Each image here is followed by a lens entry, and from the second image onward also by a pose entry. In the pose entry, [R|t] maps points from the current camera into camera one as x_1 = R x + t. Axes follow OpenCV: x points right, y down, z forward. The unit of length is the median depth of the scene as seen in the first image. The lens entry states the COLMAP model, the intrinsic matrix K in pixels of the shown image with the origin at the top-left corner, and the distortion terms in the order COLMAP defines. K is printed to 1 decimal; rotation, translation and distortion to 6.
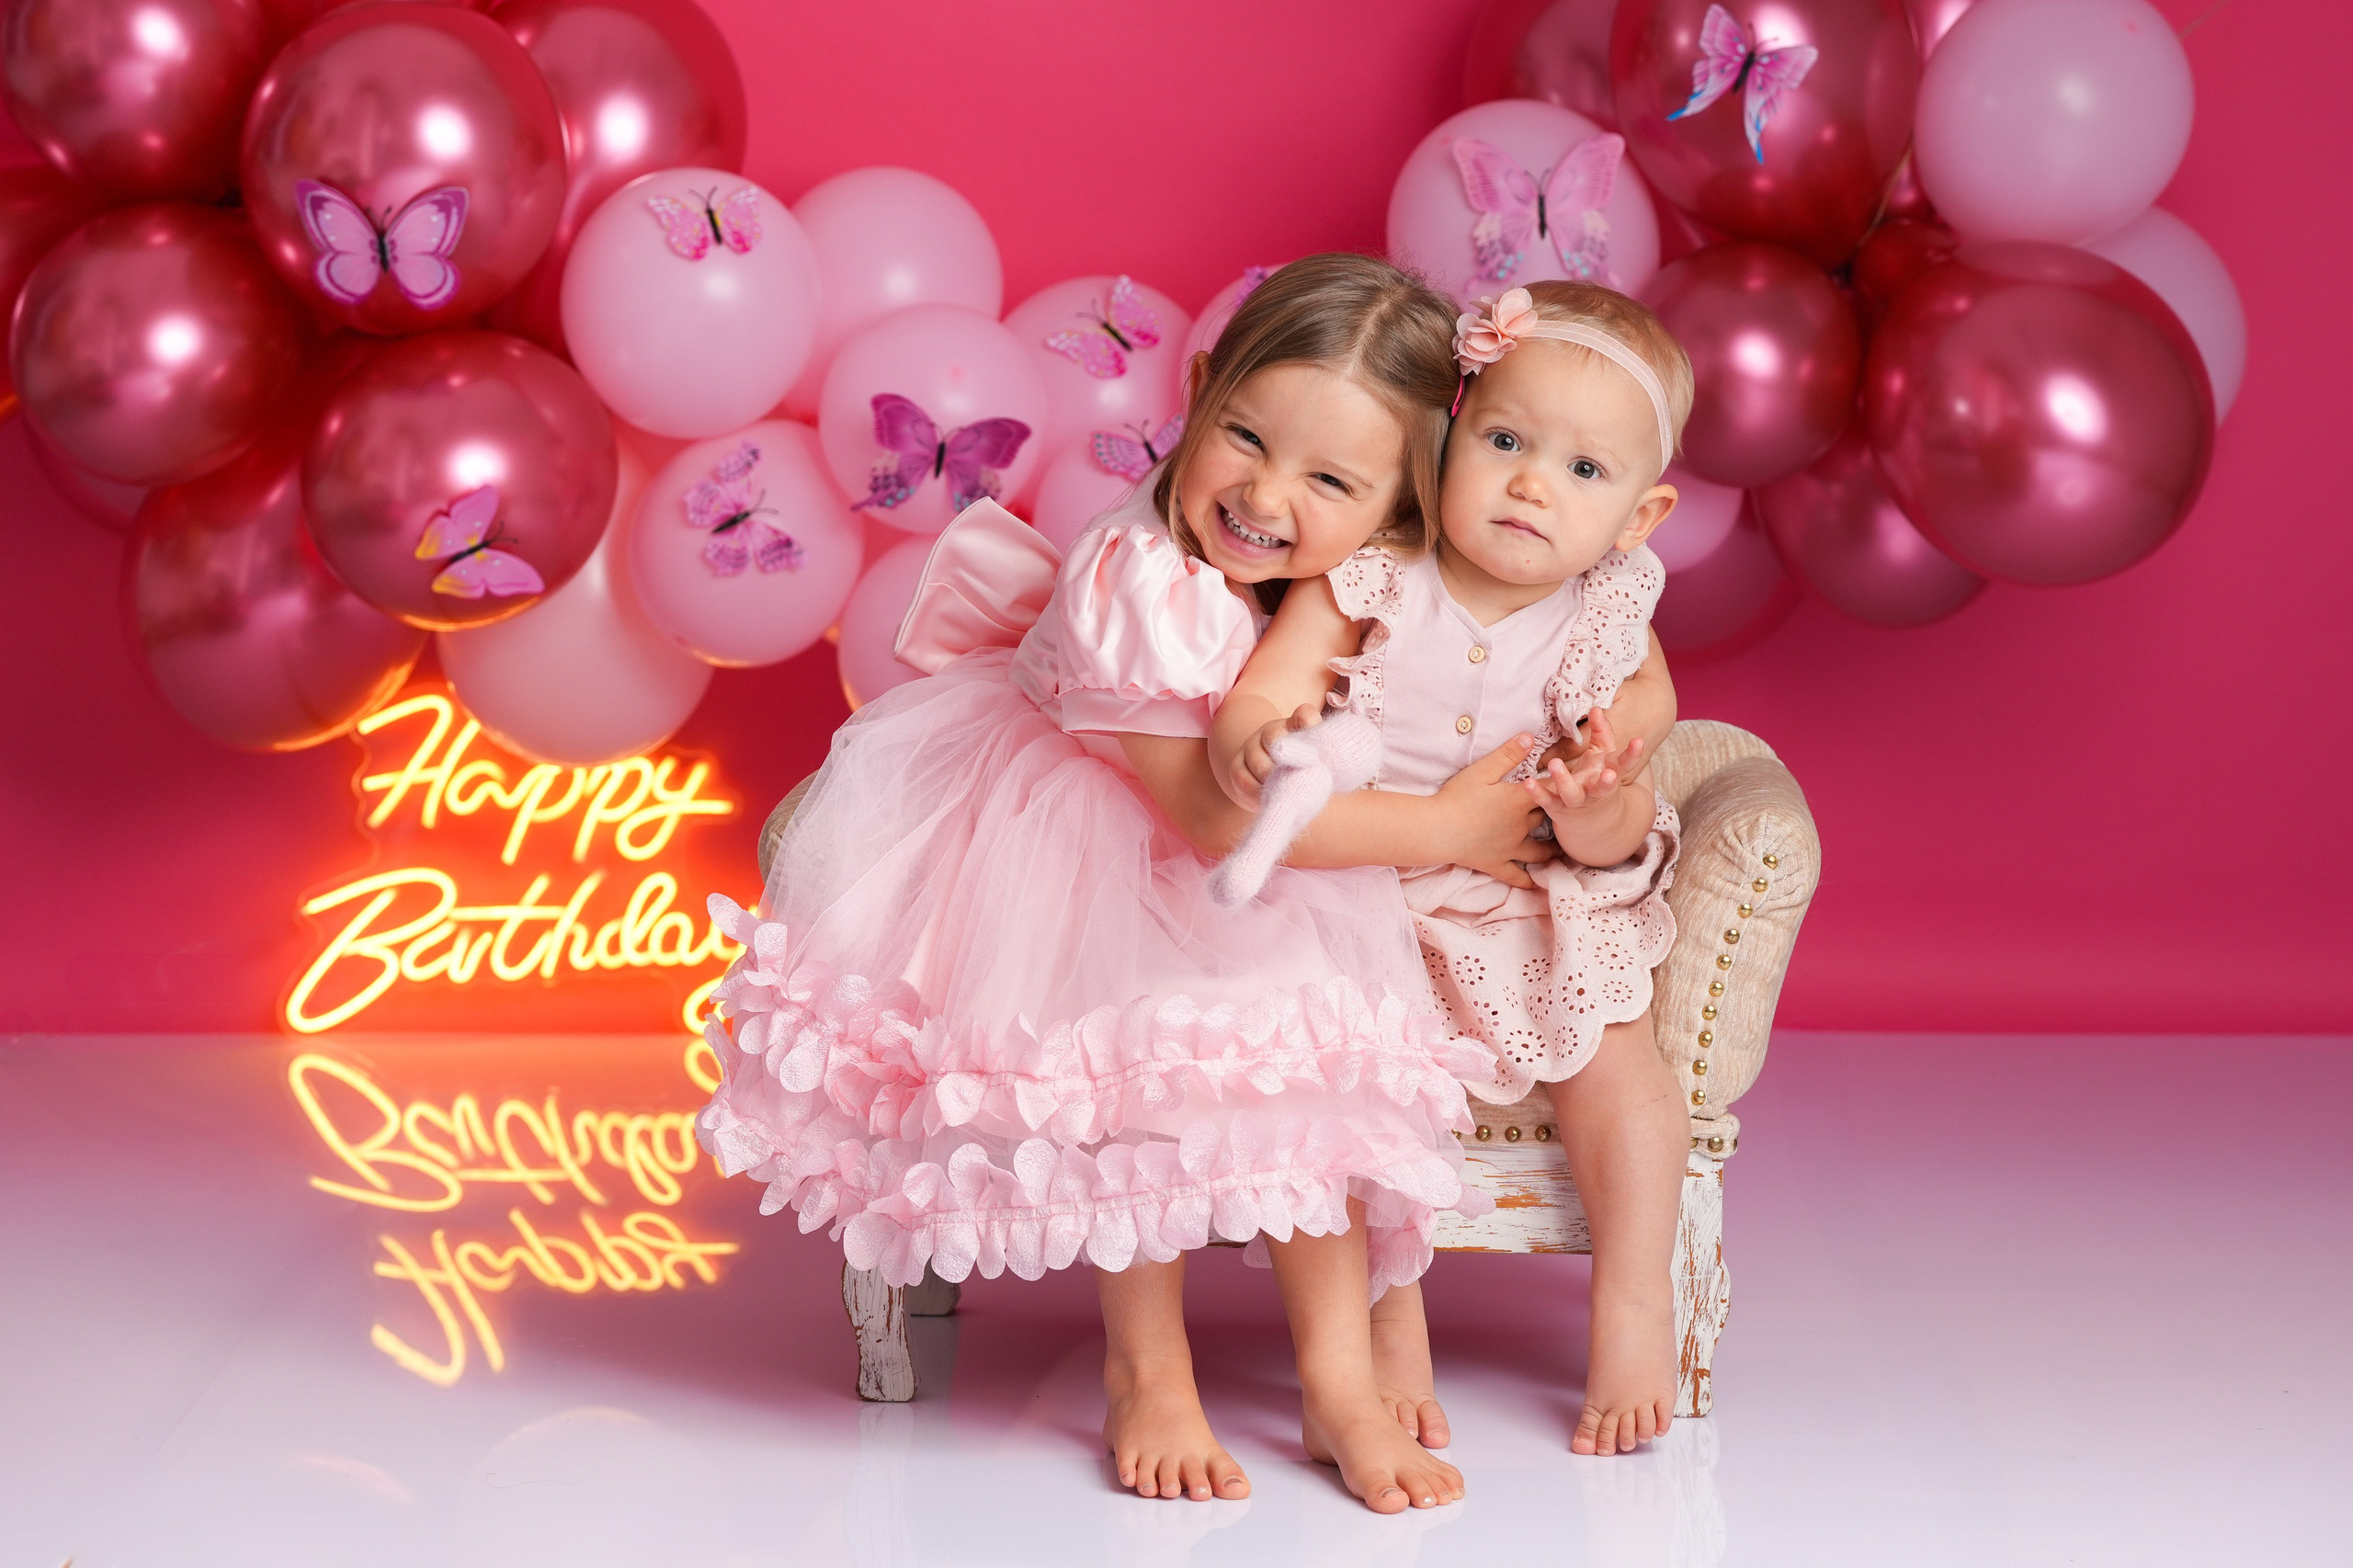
lens RADIAL K [[5470.7, 0, 1219.5], [0, 5470.7, 783.5], [0, 0, 1]] dist [0.211007, -0.642260]
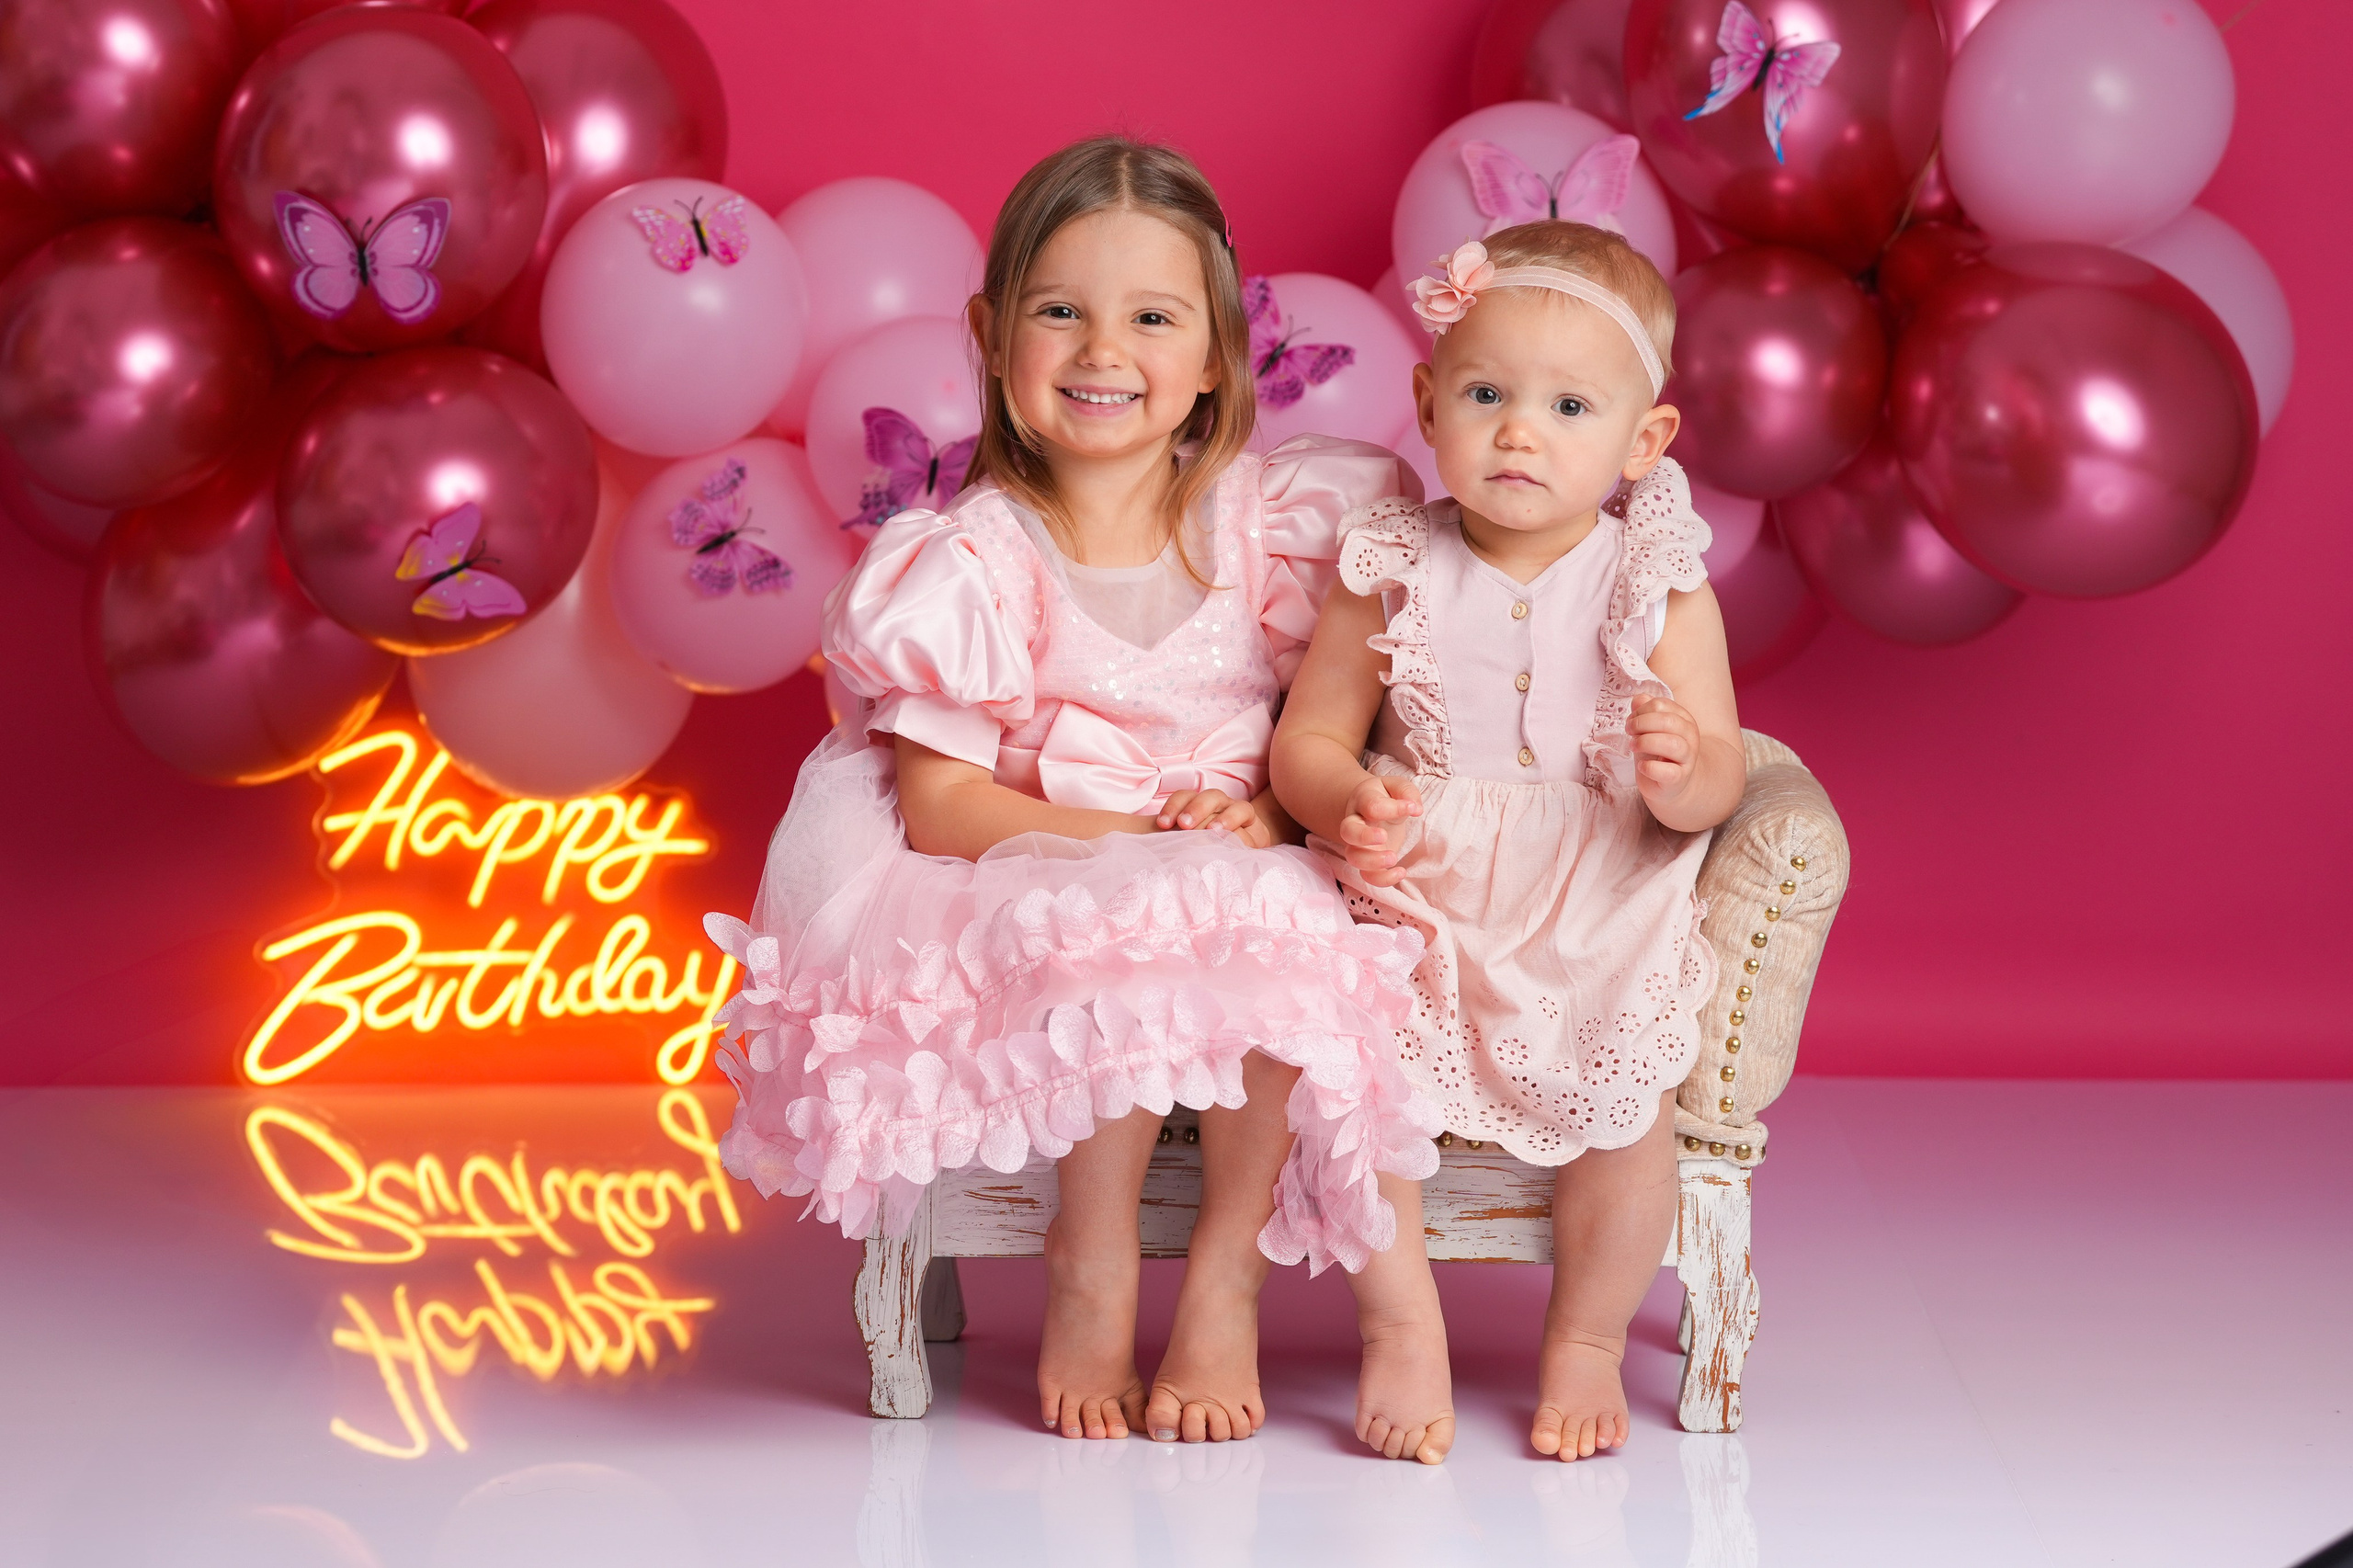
lens RADIAL K [[6232.5, 0, 1041.8], [0, 6232.5, 730.2], [0, 0, 1]] dist [0.333968, -0.299618]
pose [[0.999810, -0.004242, -0.019031, -0.010817], [0.003669, 0.999542, -0.030044, 0.019122], [0.019149, 0.029968, 0.999367, -0.101695]]
